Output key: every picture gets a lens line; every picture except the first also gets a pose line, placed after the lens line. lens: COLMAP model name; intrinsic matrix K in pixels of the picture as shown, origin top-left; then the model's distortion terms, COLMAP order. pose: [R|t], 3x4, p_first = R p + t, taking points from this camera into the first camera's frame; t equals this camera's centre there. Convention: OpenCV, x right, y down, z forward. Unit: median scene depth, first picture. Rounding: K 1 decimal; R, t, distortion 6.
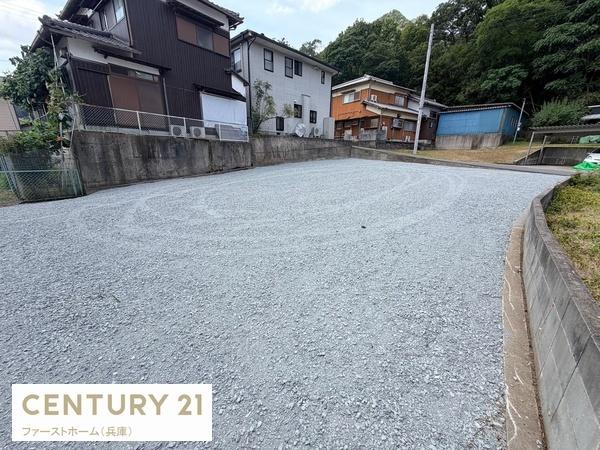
lens RADIAL K [[239.7, 0, 298.1], [0, 239.7, 225.0], [0, 0, 1]] dist [-0.000379, 0.000149]
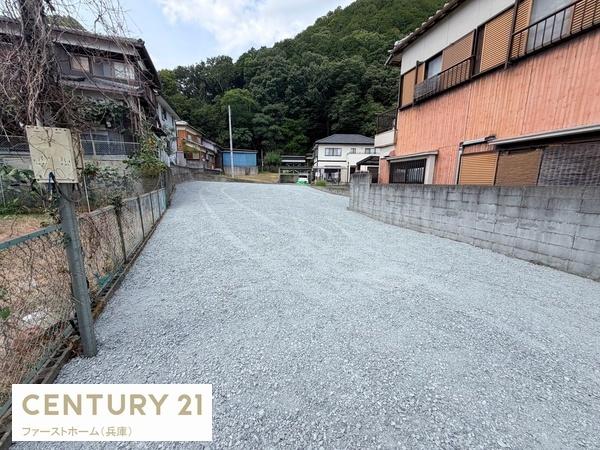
lens RADIAL K [[239.7, 0, 298.1], [0, 239.7, 225.0], [0, 0, 1]] dist [-0.000379, 0.000149]
pose [[0.498197, -0.171221, 0.849990, -0.717381], [0.252330, 0.966509, 0.046796, 0.040238], [-0.829536, 0.191164, 0.524716, -0.138863]]
